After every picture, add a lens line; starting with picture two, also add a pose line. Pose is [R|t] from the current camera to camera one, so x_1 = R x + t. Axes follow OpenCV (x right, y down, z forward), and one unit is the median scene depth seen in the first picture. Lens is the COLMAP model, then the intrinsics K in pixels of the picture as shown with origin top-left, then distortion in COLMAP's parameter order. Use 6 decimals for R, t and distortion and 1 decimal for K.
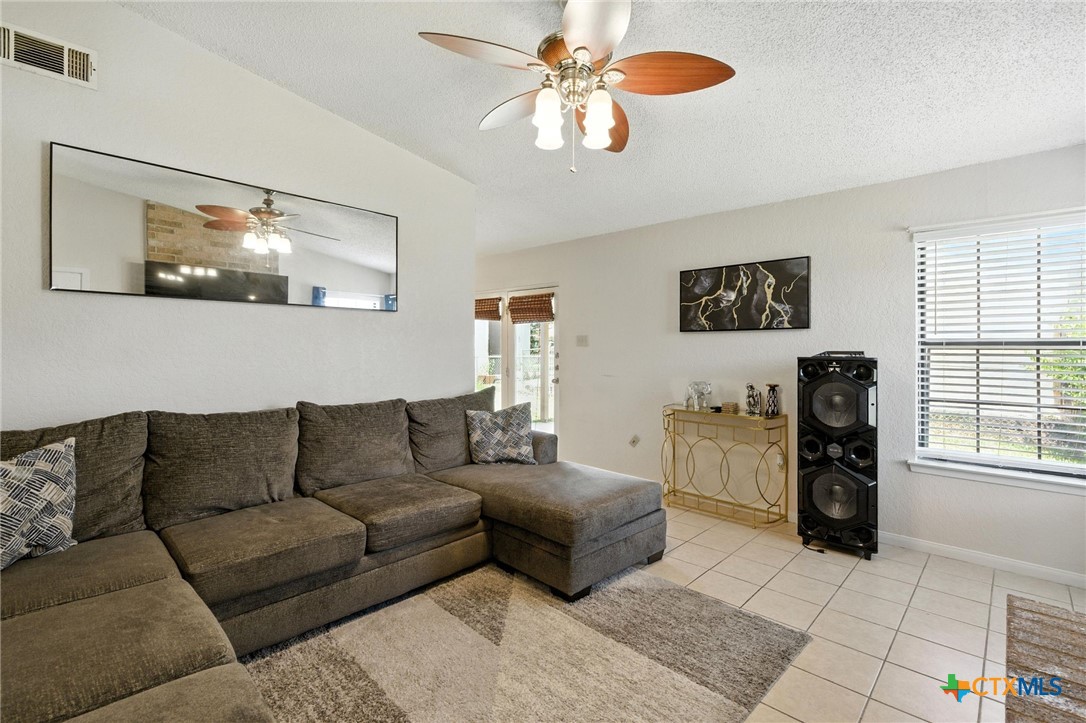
lens RADIAL K [[484.3, 0, 543.2], [0, 484.3, 355.3], [0, 0, 1]] dist [0.026697, 0.000899]
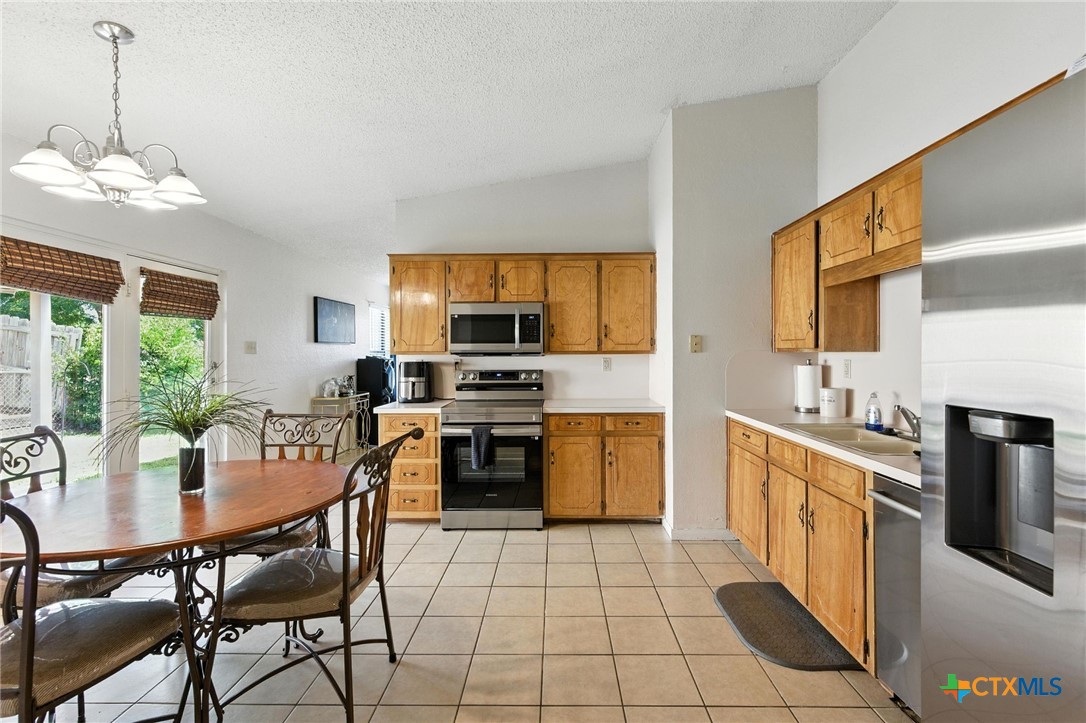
lens RADIAL K [[484.3, 0, 564.8], [0, 484.3, 350.7], [0, 0, 1]] dist [0.026697, 0.000899]
pose [[-0.692715, -0.007517, 0.721172, -0.953891], [-0.002381, 0.999964, 0.008136, -0.033864], [-0.721208, 0.003919, -0.692708, 1.212487]]
